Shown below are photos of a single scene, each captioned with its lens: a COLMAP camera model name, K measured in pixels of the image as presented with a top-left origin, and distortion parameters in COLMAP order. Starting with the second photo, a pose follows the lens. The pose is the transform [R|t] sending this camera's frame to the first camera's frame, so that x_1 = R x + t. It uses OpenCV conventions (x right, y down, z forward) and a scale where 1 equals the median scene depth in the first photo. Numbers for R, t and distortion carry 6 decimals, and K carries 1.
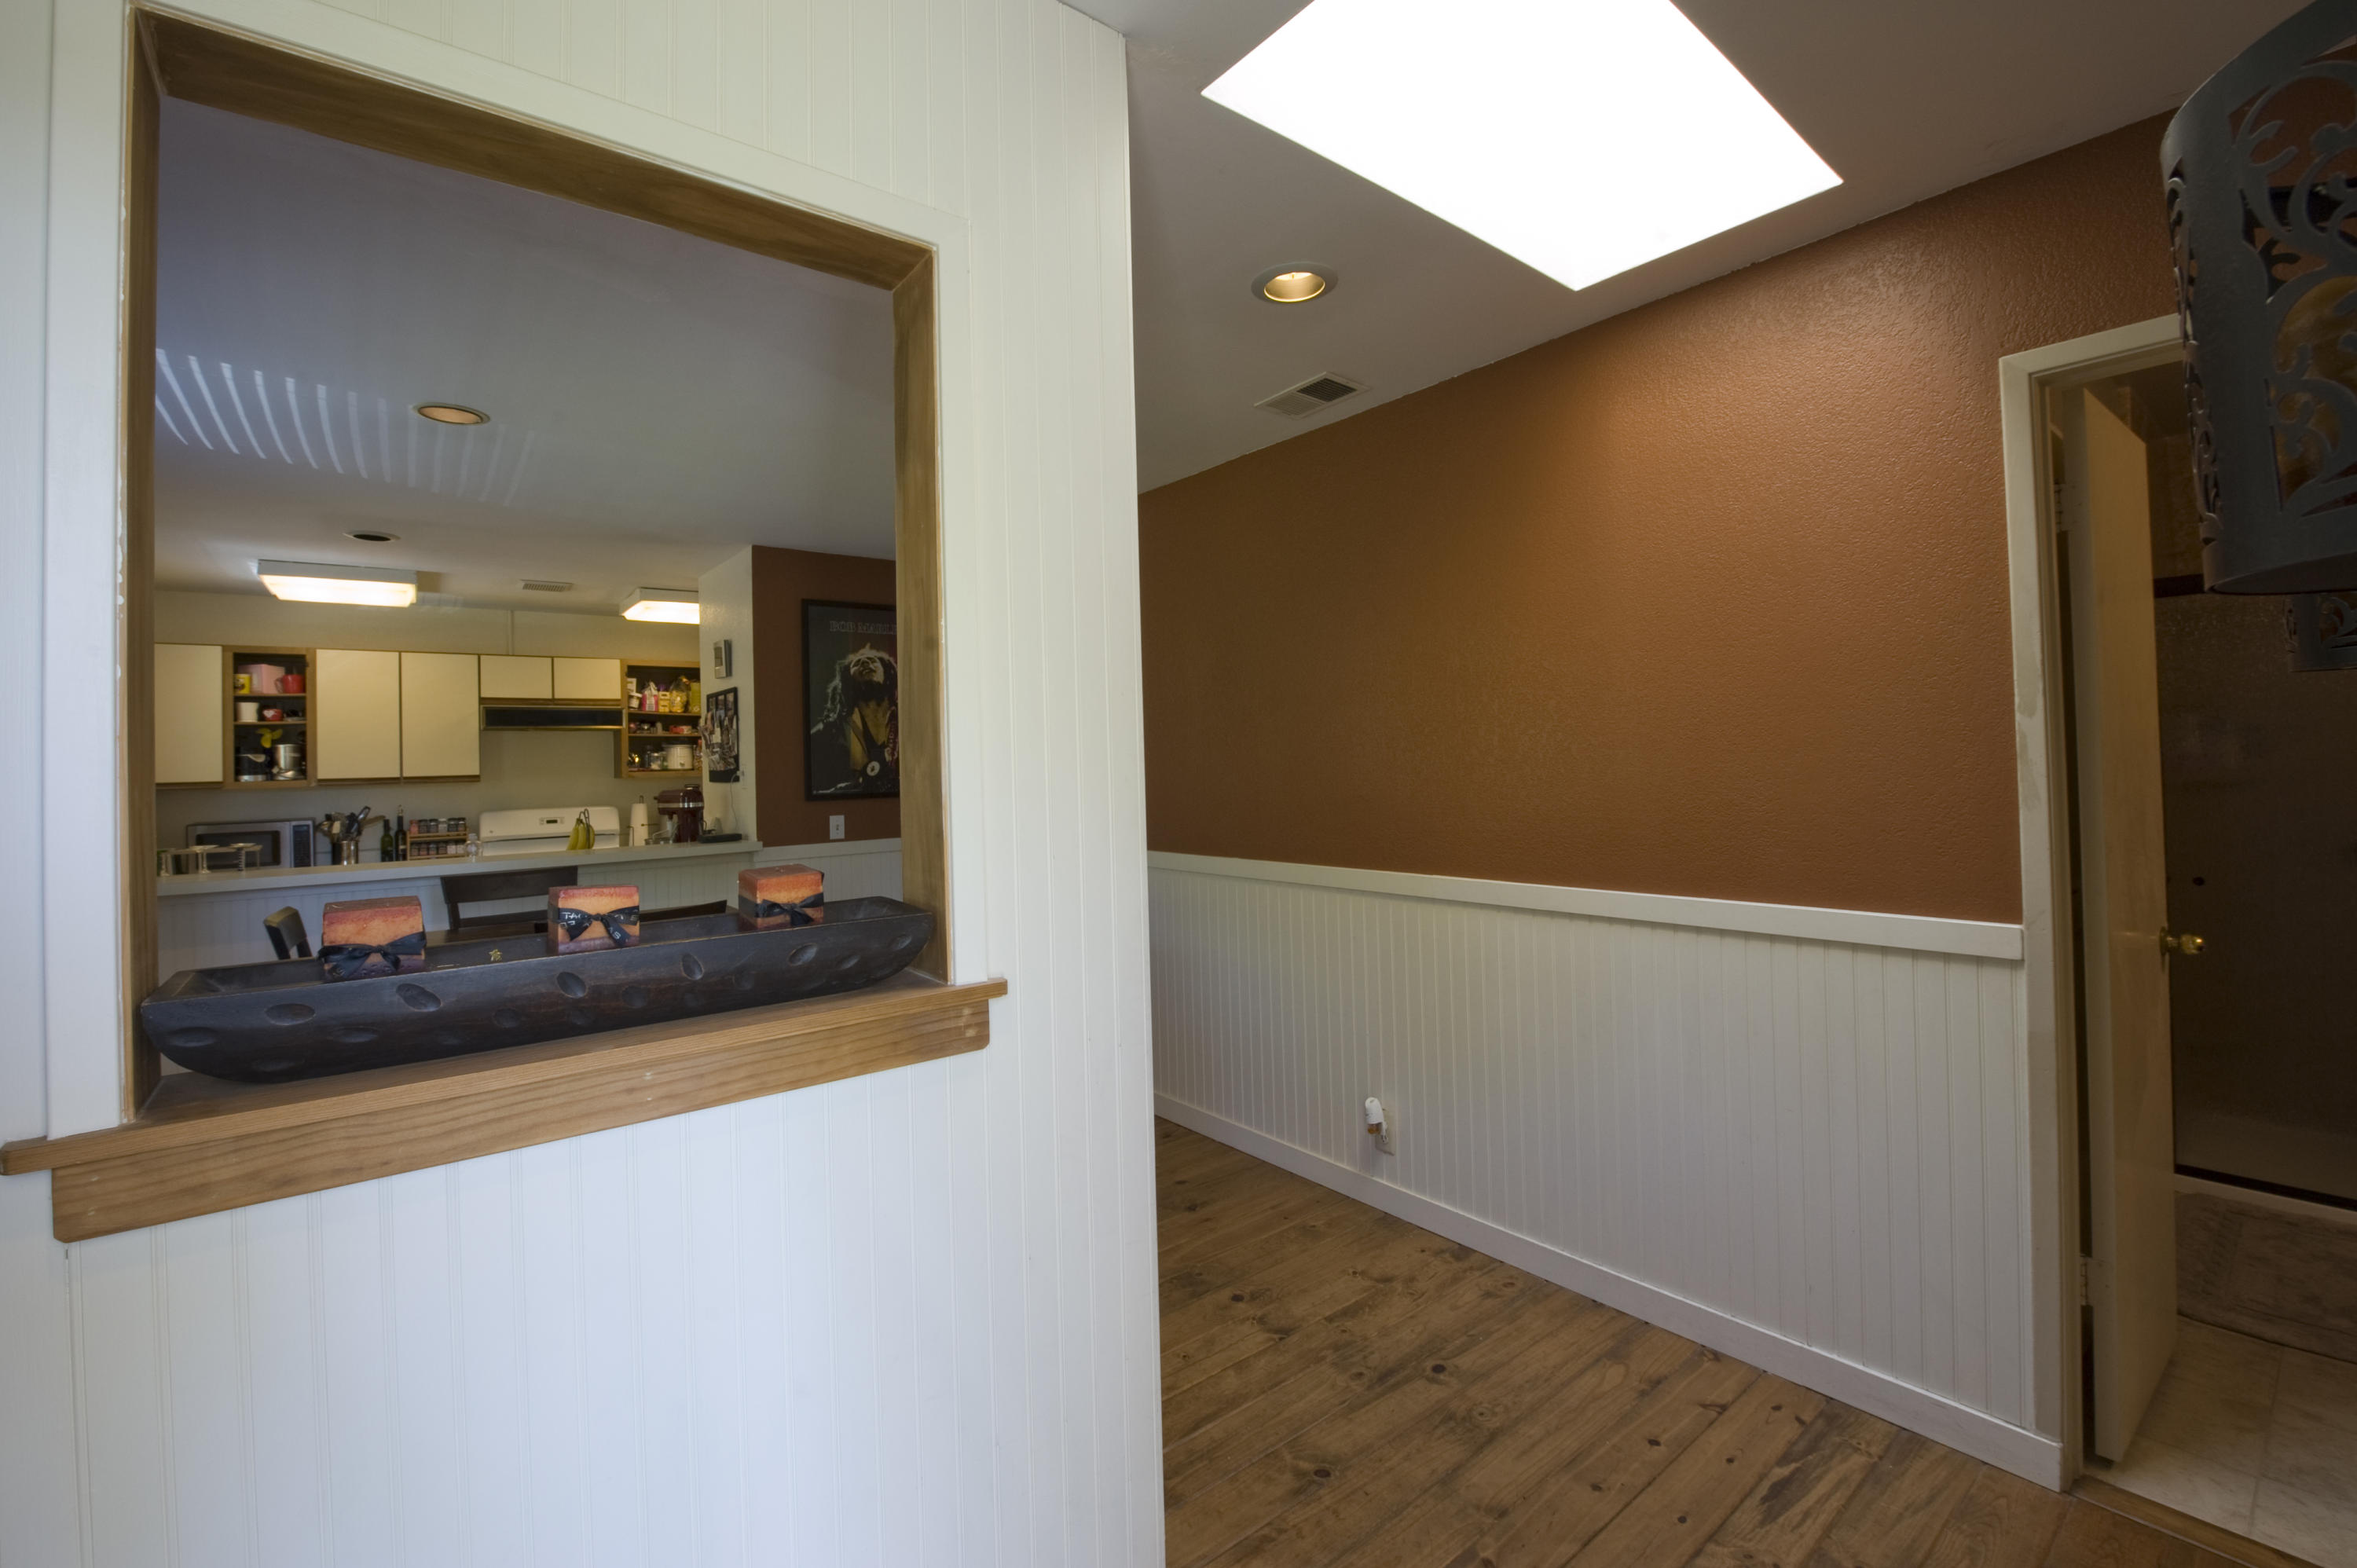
lens RADIAL K [[1017.4, 0, 1172.2], [0, 1017.4, 746.8], [0, 0, 1]] dist [-0.002352, -0.000257]
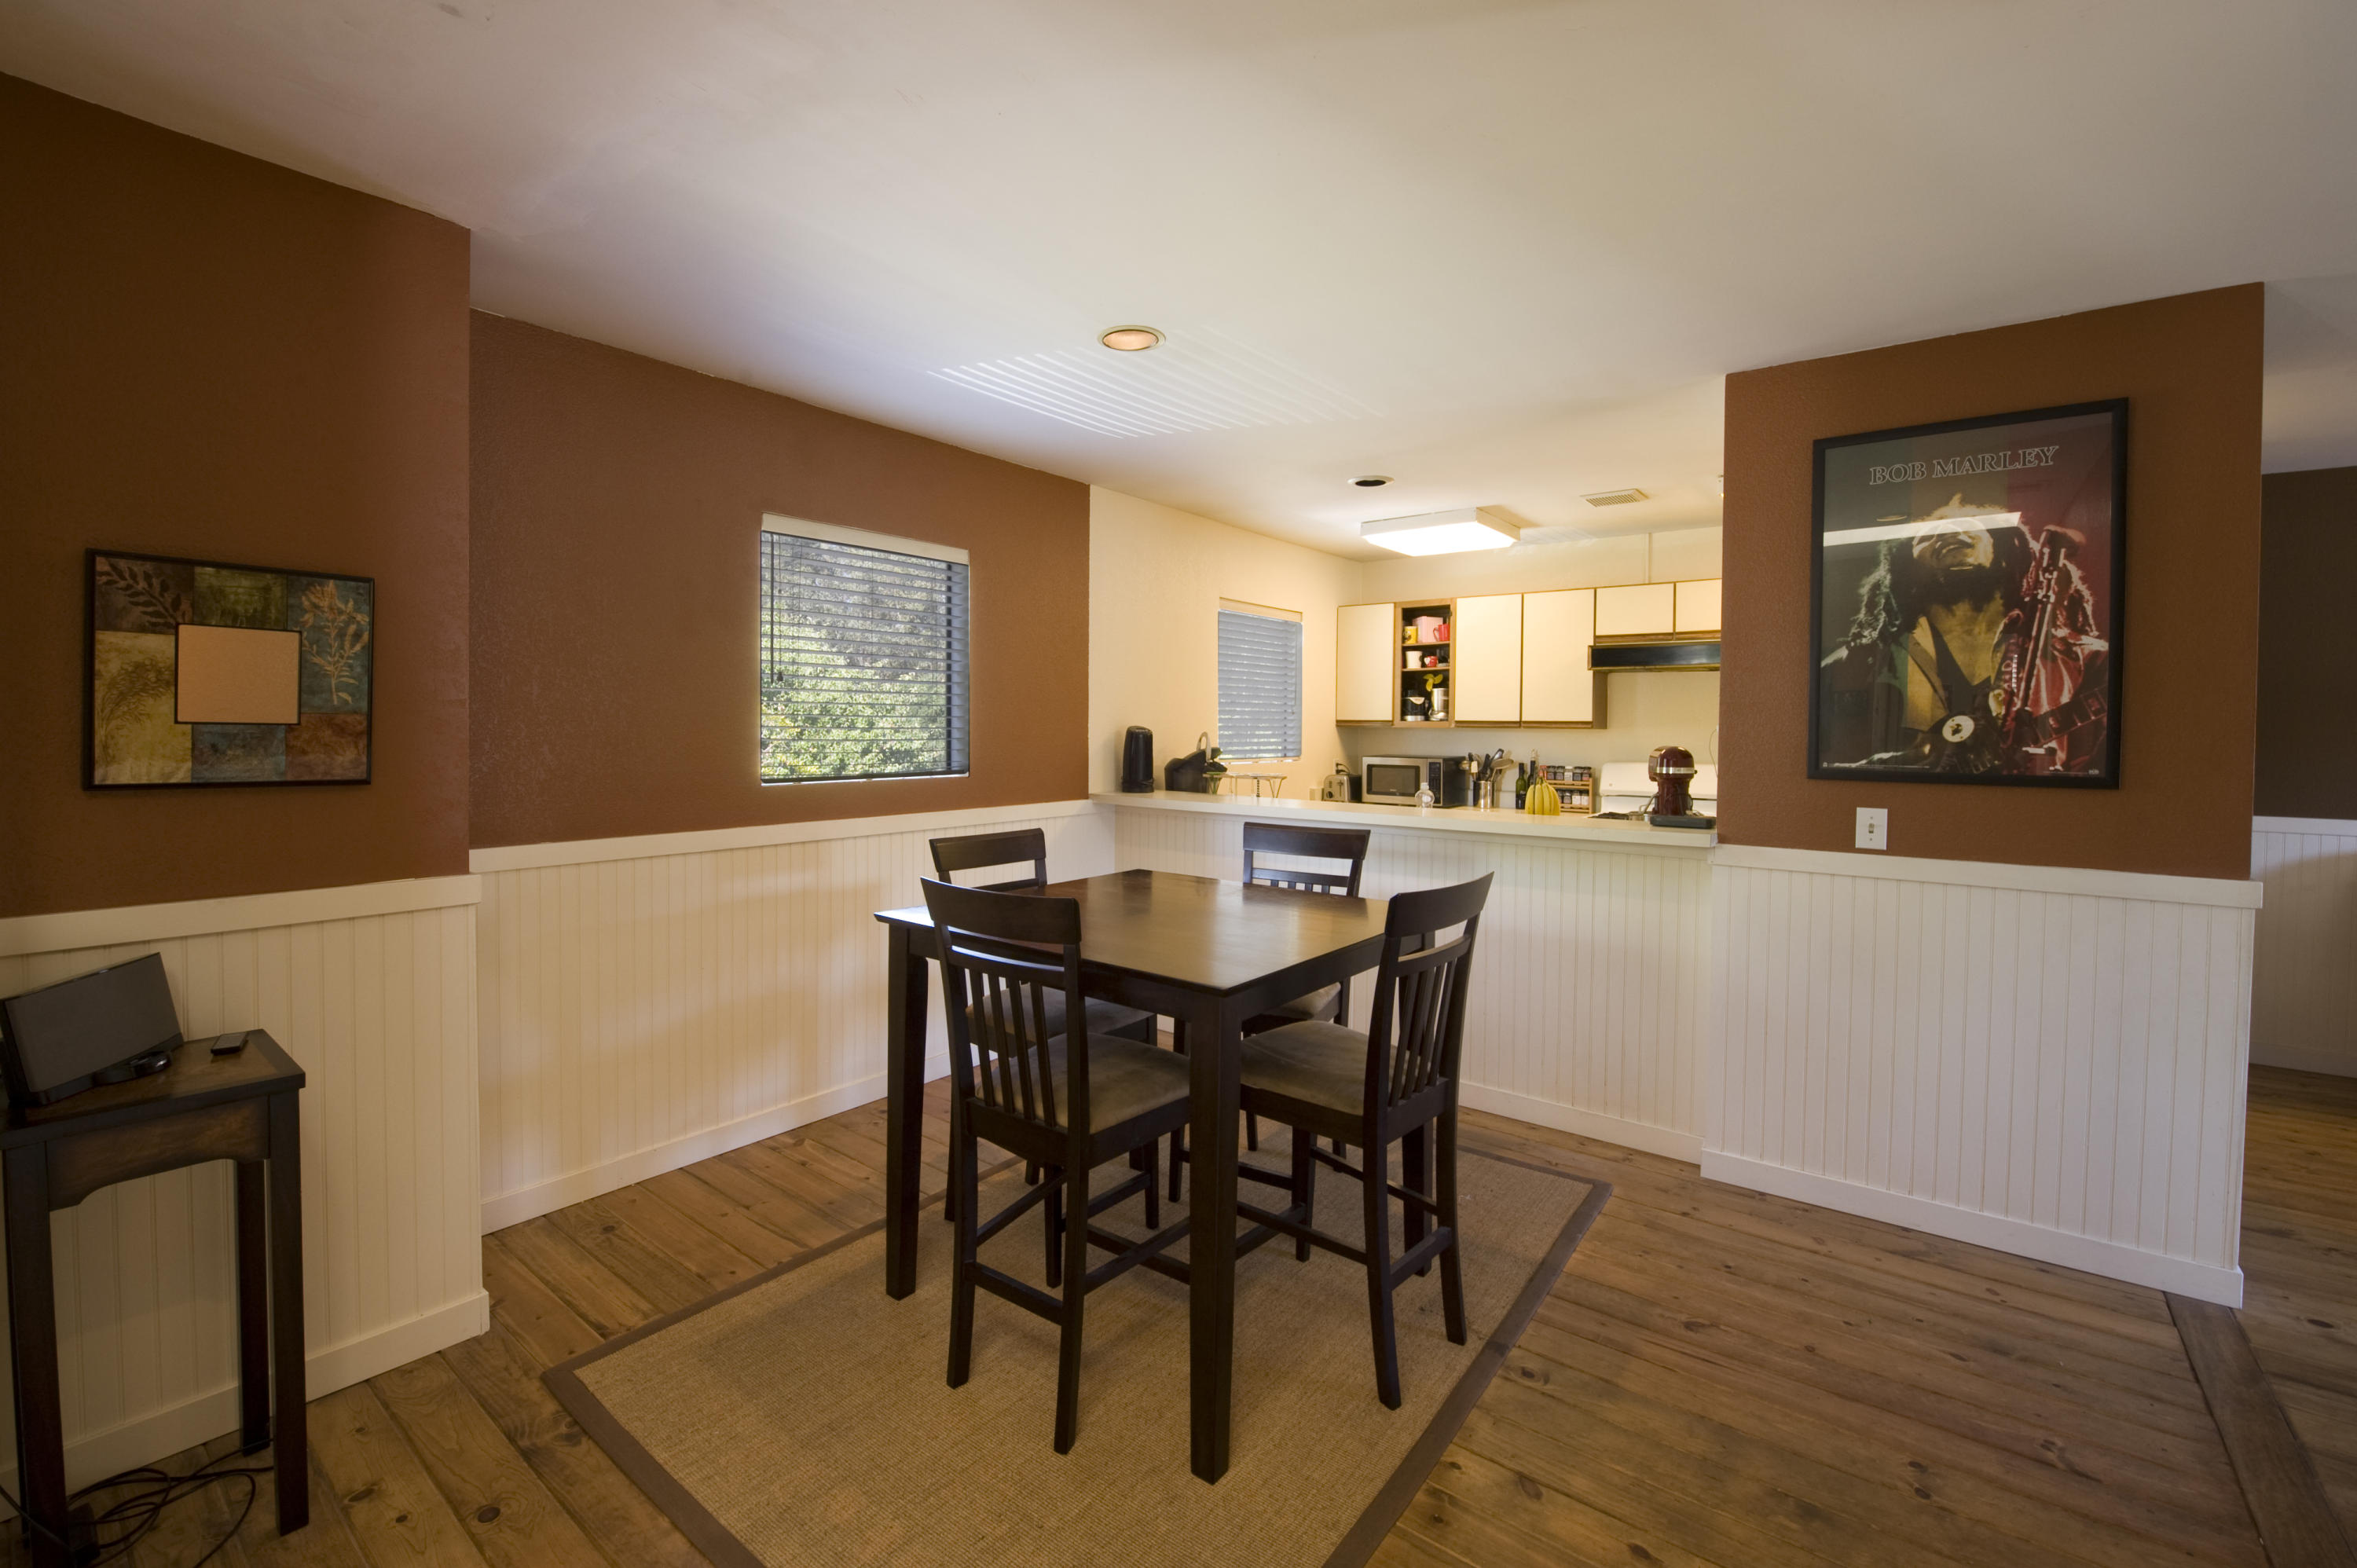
lens RADIAL K [[1017.4, 0, 1172.2], [0, 1017.4, 746.8], [0, 0, 1]] dist [-0.002352, -0.000257]
pose [[0.229817, 0.051326, -0.971880, 0.133328], [0.000701, 0.998599, 0.052903, 0.002227], [0.973234, -0.012839, 0.229459, 0.475114]]
